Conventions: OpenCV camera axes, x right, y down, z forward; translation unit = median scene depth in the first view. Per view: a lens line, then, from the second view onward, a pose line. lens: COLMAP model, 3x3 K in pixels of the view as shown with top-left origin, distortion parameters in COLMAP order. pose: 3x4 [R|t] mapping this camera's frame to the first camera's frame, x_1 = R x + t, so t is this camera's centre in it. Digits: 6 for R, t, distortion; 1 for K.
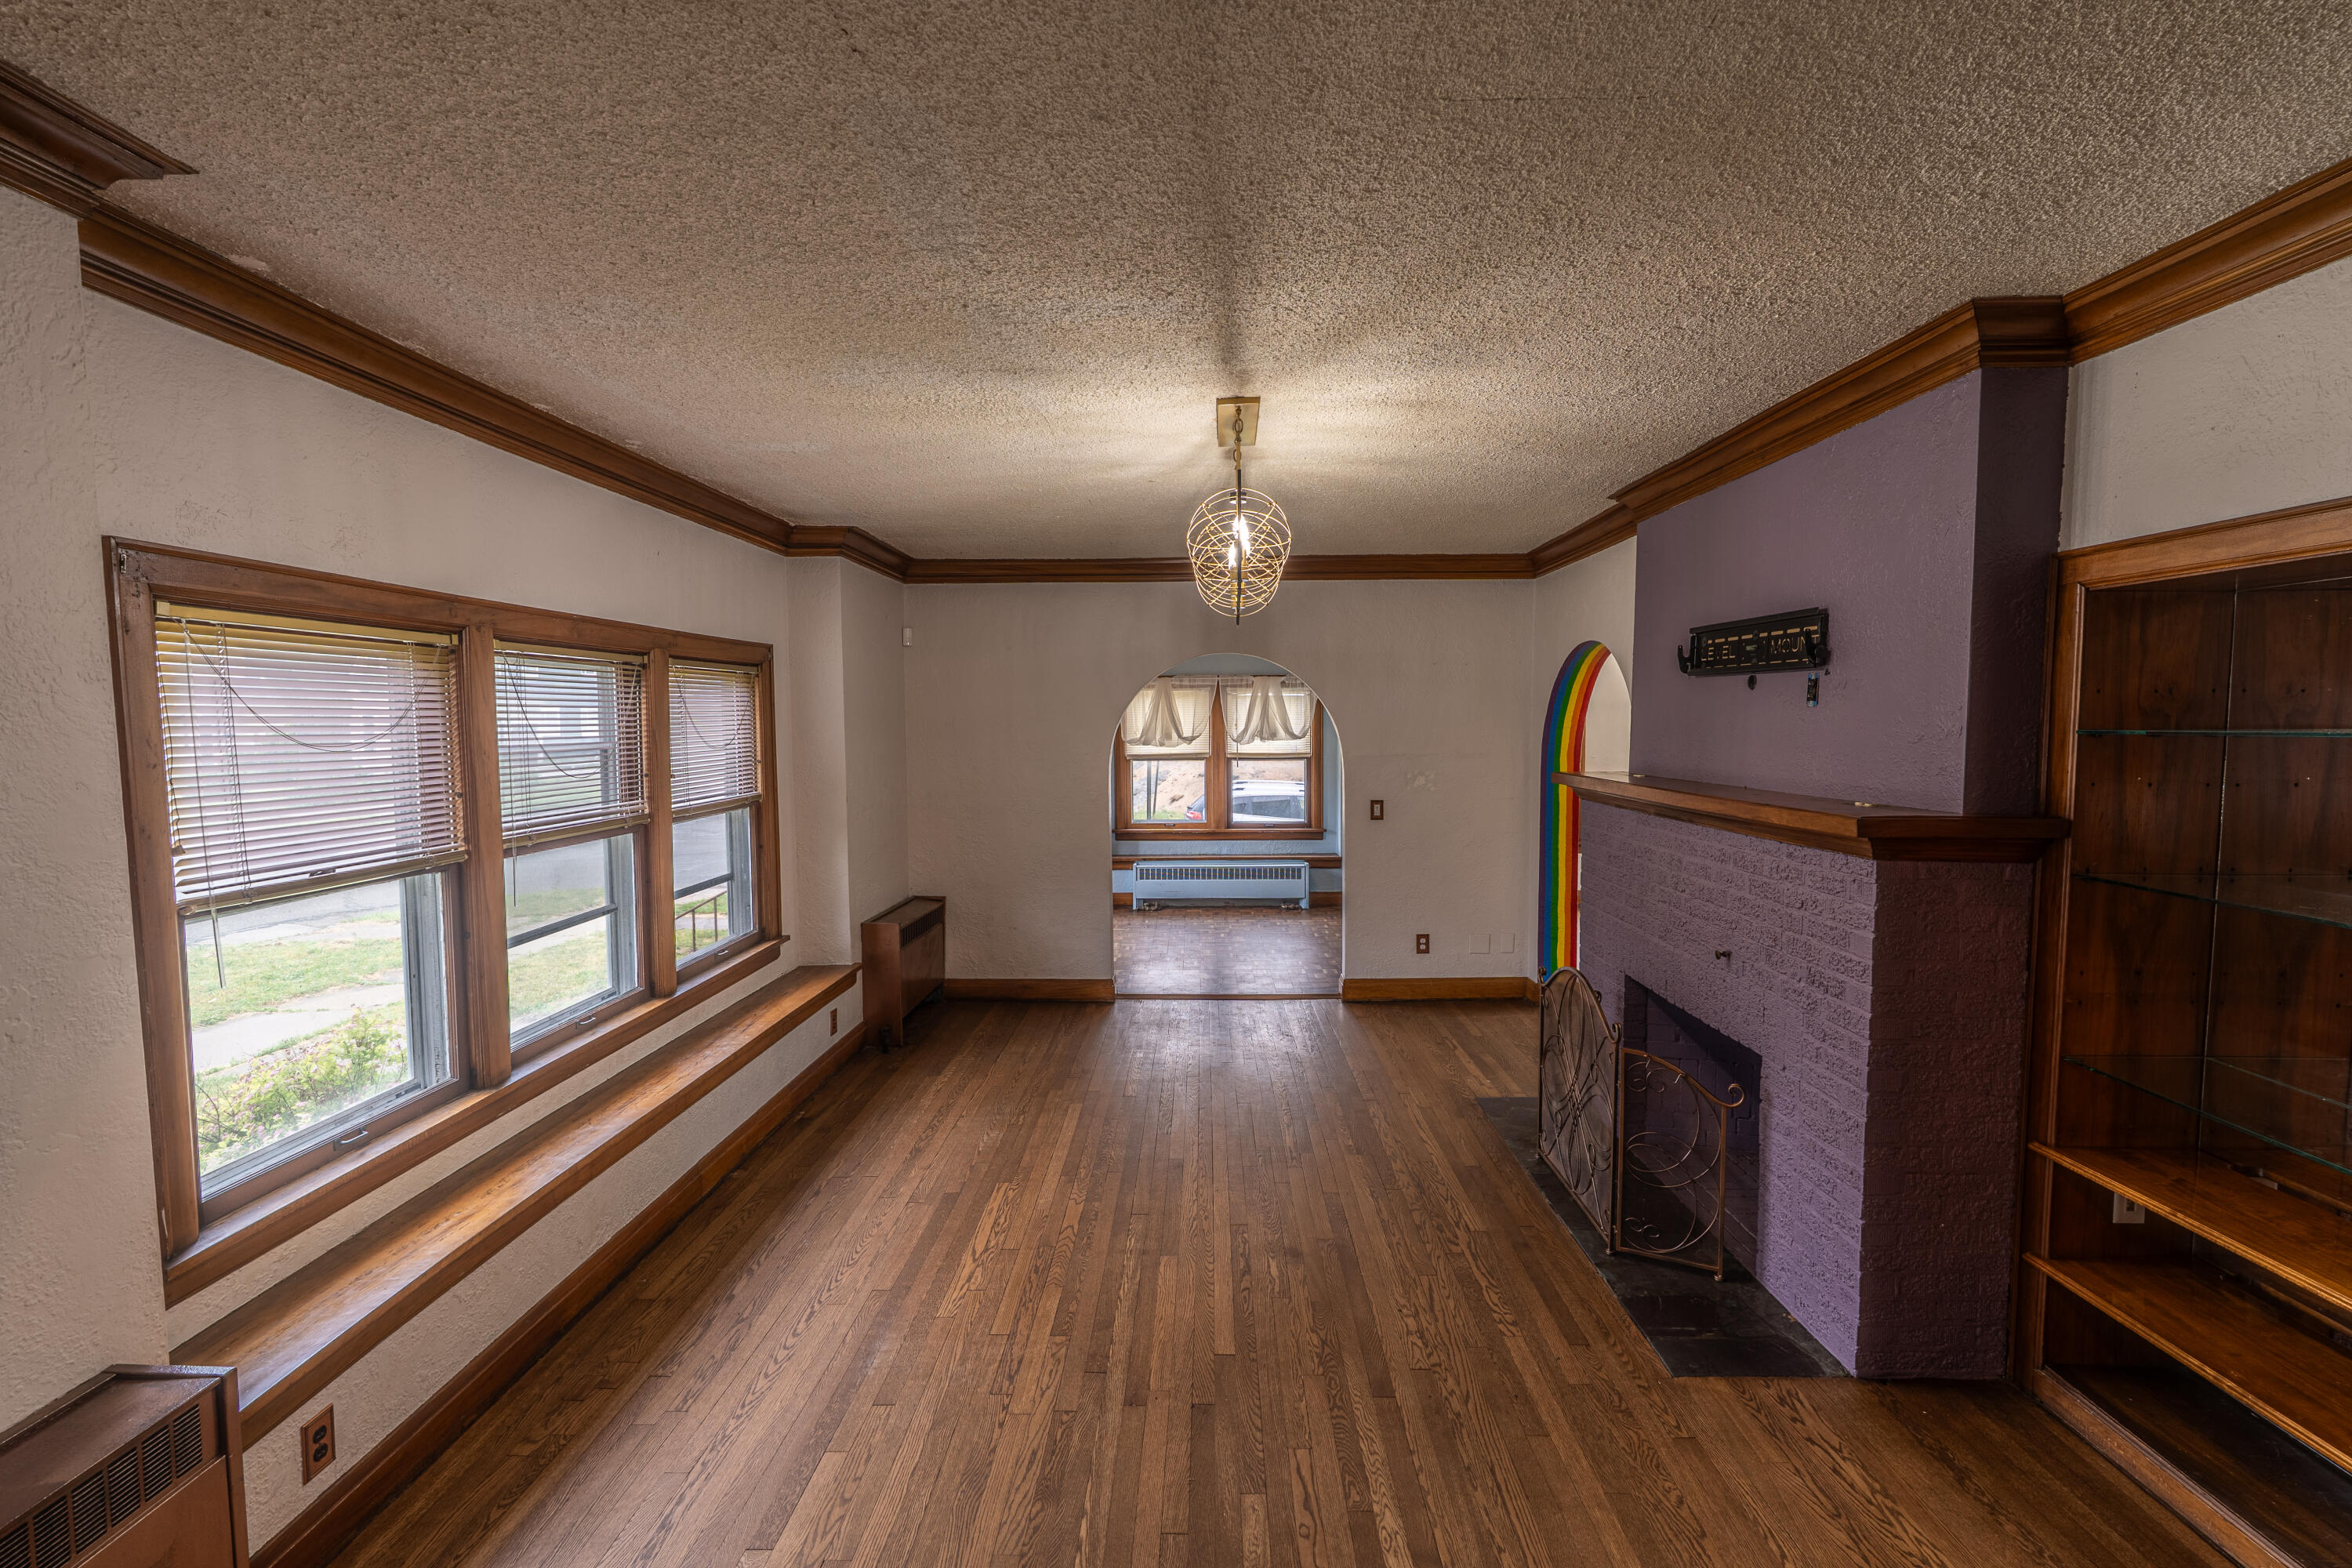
lens RADIAL K [[1099.3, 0, 1176.0], [0, 1099.3, 784.0], [0, 0, 1]] dist [-0.000512, -0.000064]
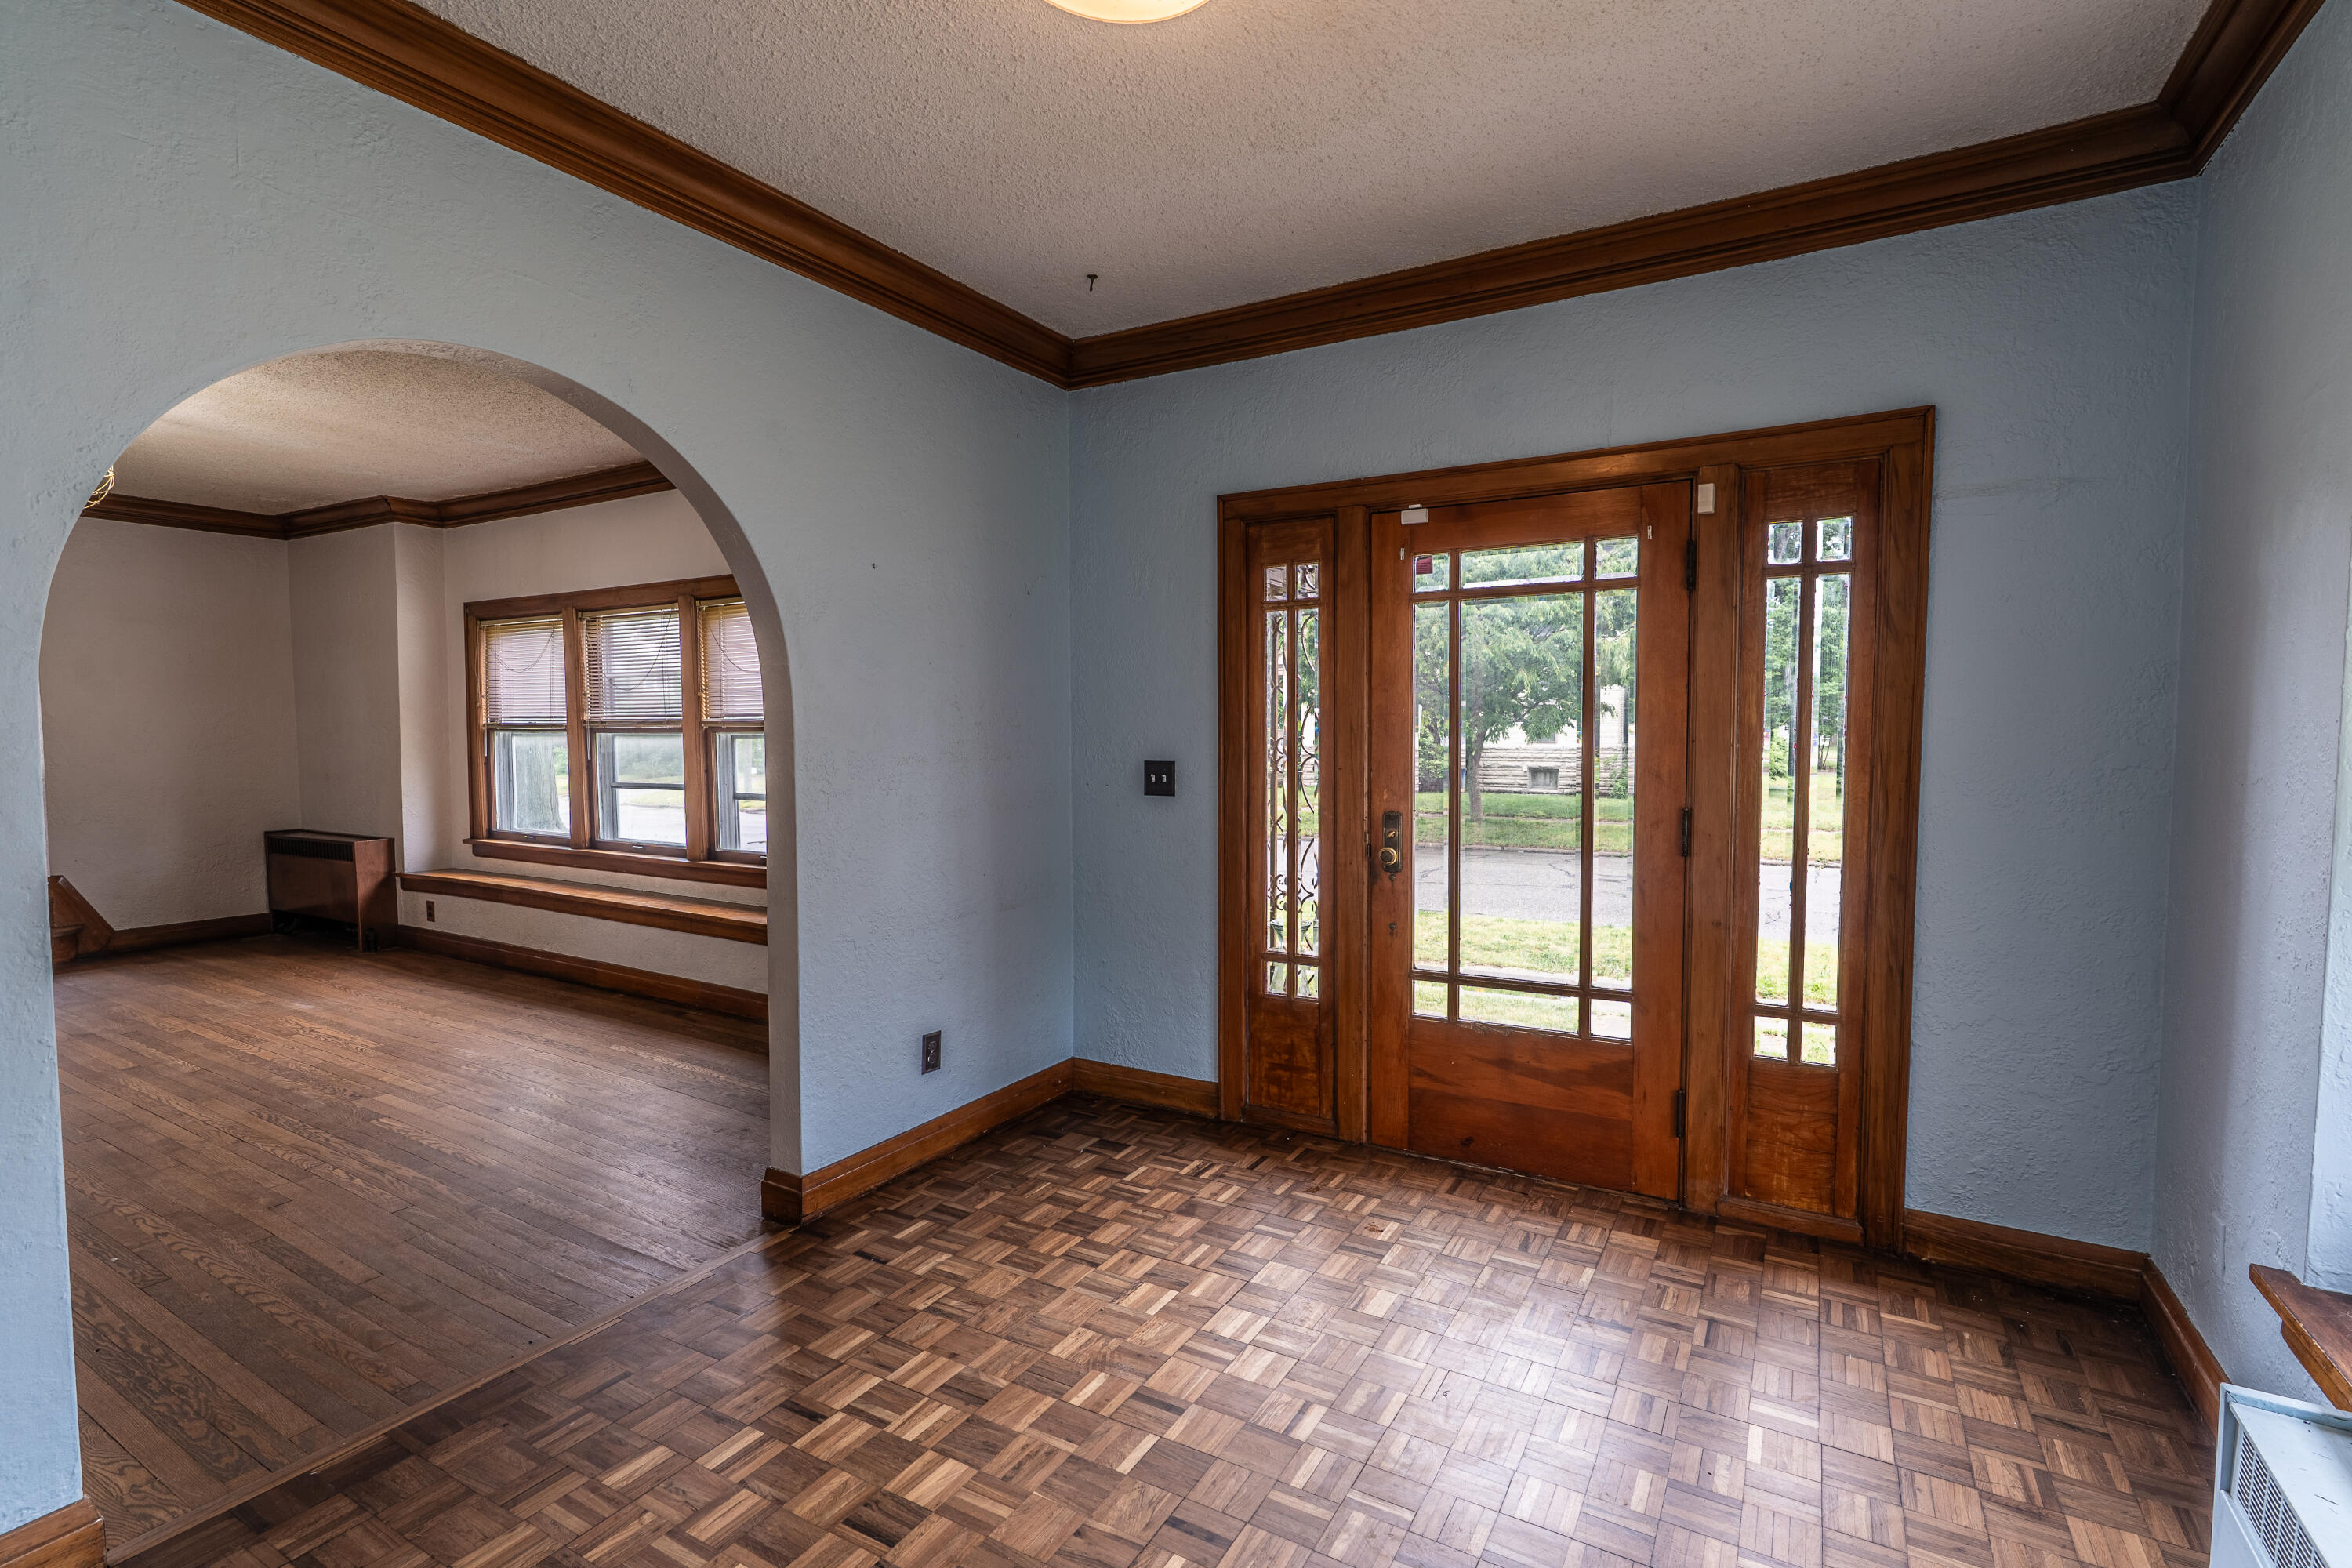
lens RADIAL K [[1099.3, 0, 1176.0], [0, 1099.3, 784.0], [0, 0, 1]] dist [-0.000512, -0.000064]
pose [[-0.495488, 0.044269, -0.867486, 0.438818], [-0.059664, 0.994607, 0.084835, -0.051654], [0.866563, 0.093793, -0.490175, 2.465130]]
